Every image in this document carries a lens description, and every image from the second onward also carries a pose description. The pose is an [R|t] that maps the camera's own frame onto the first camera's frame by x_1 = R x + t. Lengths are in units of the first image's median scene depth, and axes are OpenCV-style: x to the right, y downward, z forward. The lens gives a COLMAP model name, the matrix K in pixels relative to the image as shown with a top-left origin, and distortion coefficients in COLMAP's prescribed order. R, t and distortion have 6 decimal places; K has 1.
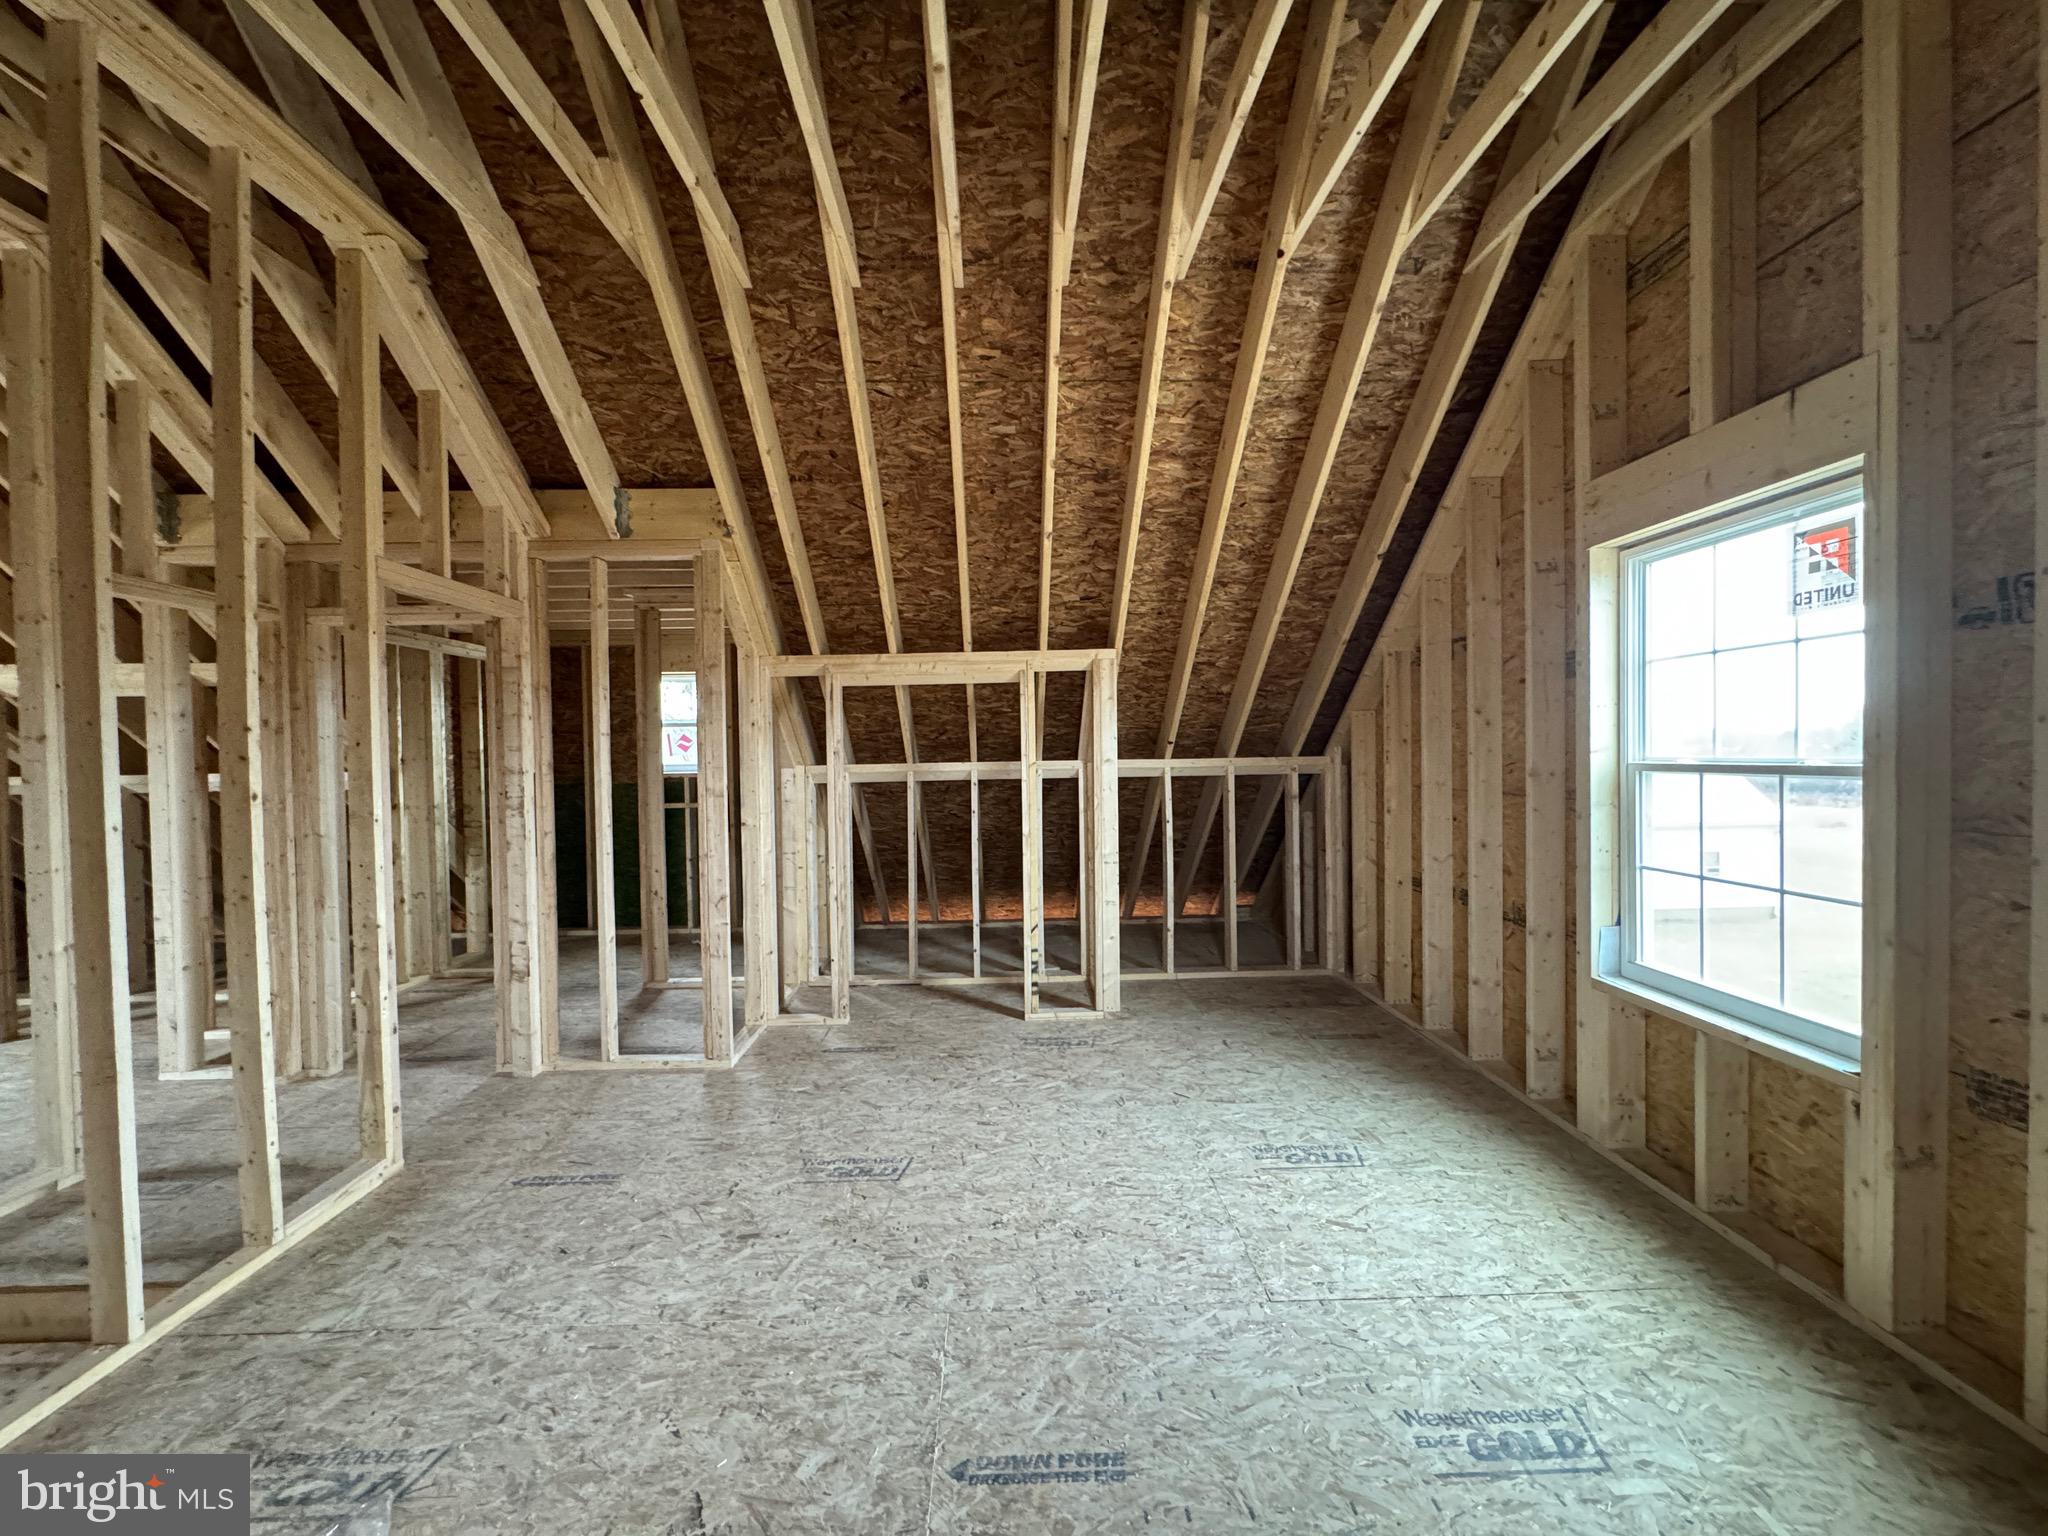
lens RADIAL K [[812.3, 0, 1026.7], [0, 812.3, 766.5], [0, 0, 1]] dist [-0.001929, -0.000081]
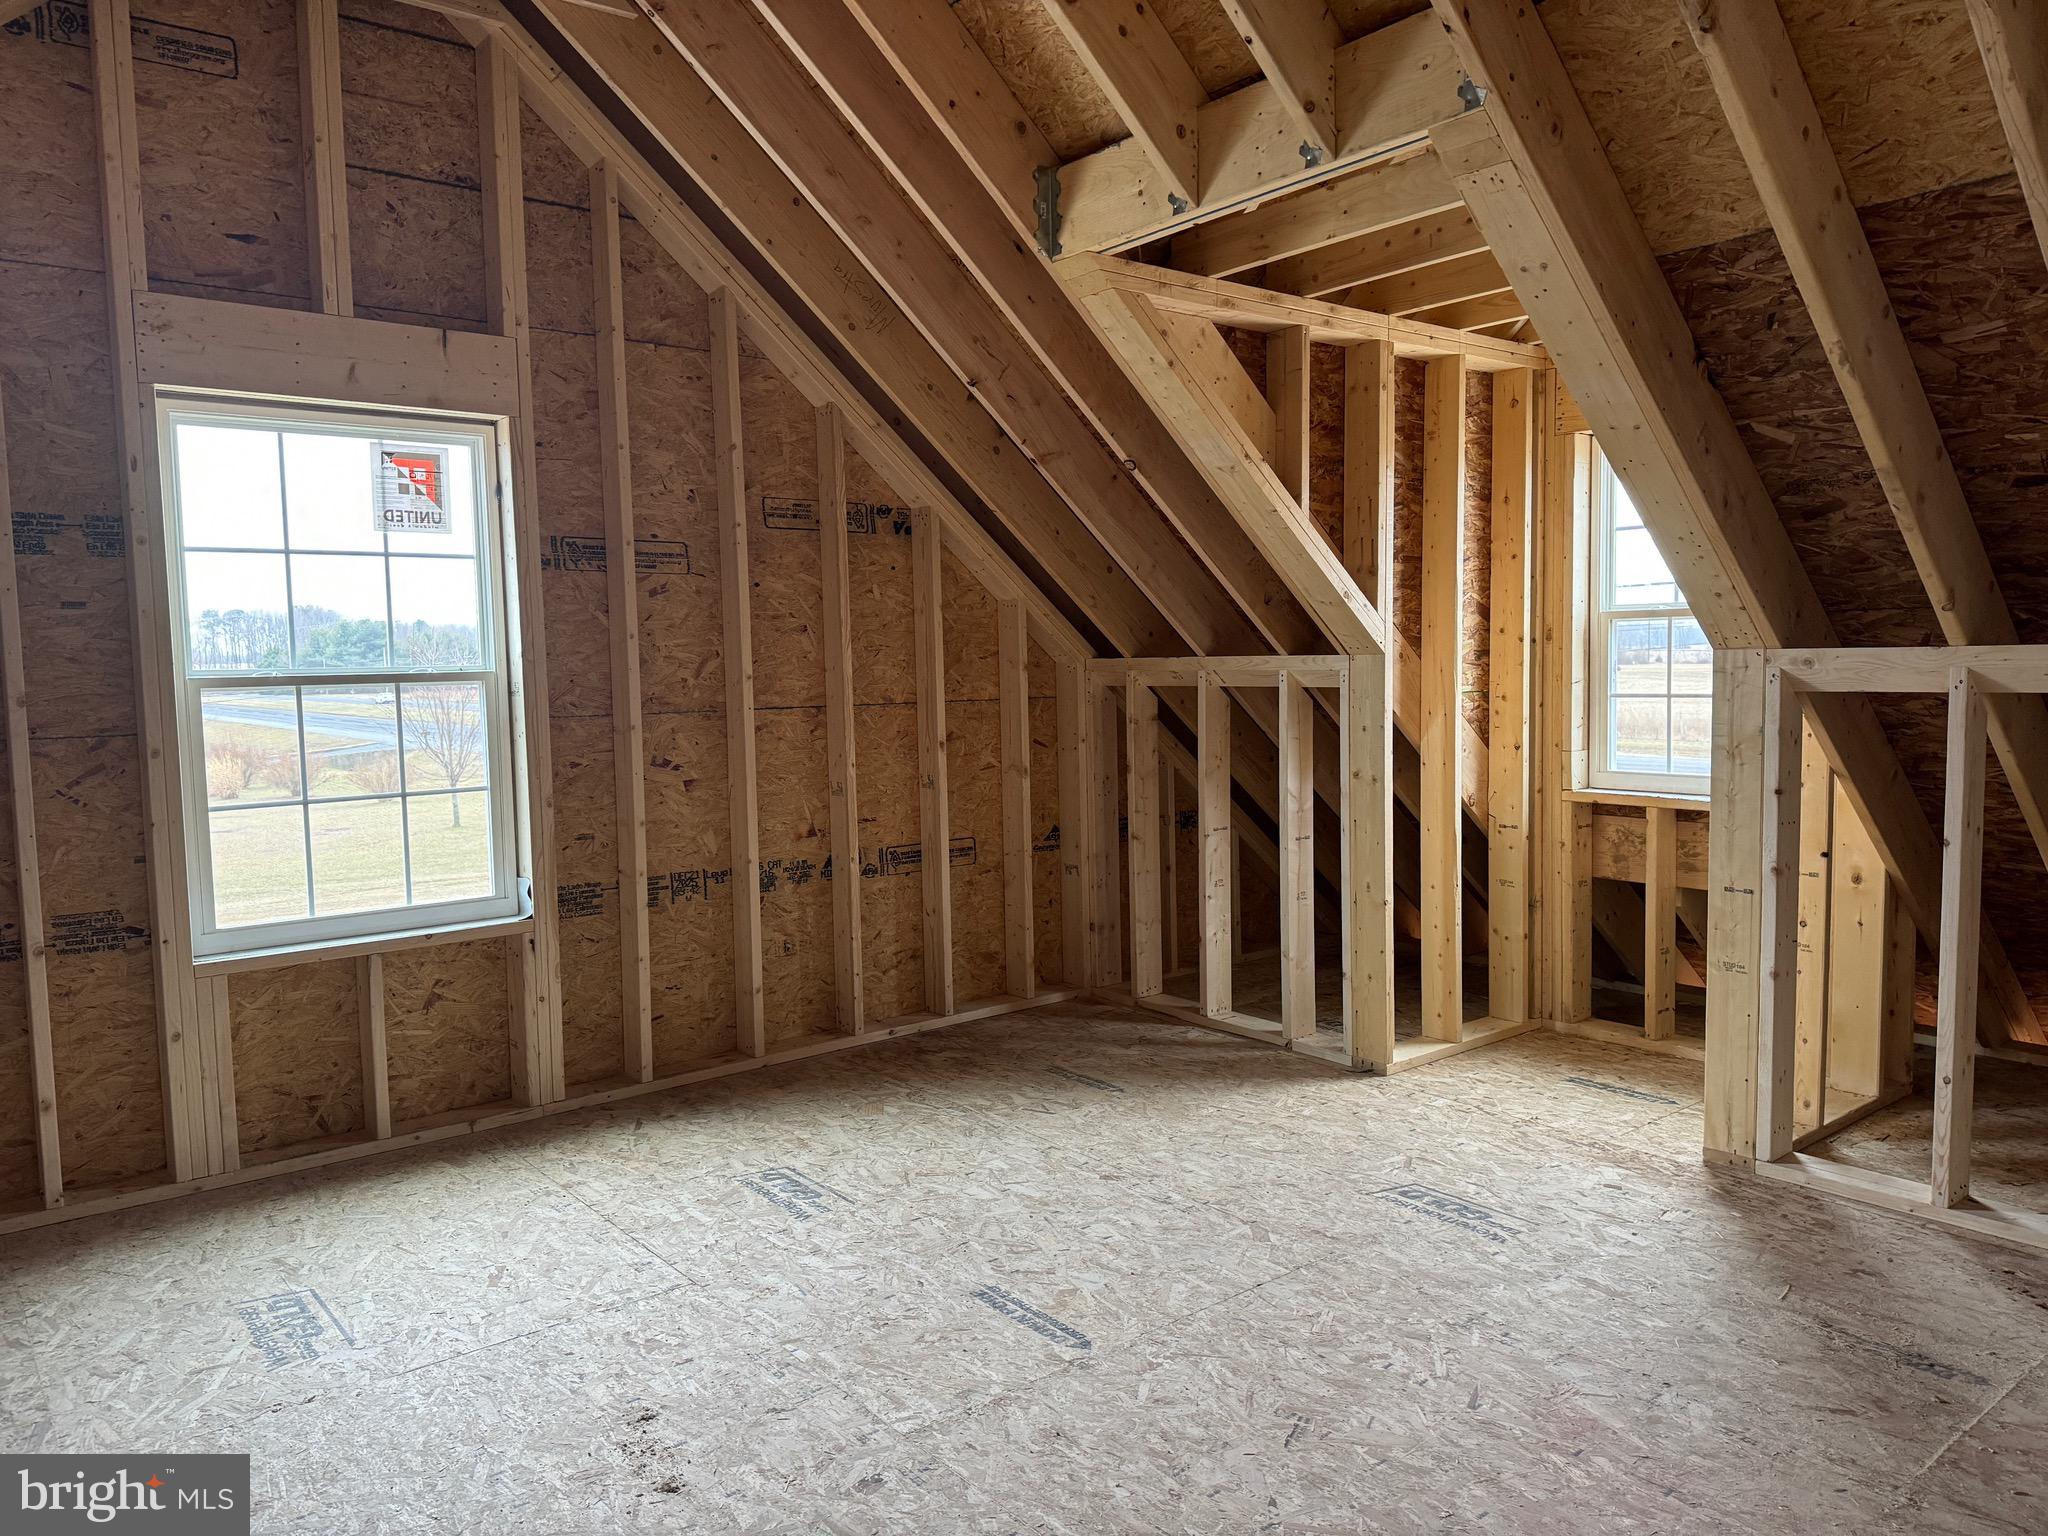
lens RADIAL K [[1411.4, 0, 1012.5], [0, 1411.4, 768.5], [0, 0, 1]] dist [0.003745, -0.001848]
pose [[-0.596780, -0.037530, 0.801527, -0.937489], [0.042086, 0.996067, 0.077974, 0.010593], [-0.801301, 0.080266, -0.592853, 1.363256]]
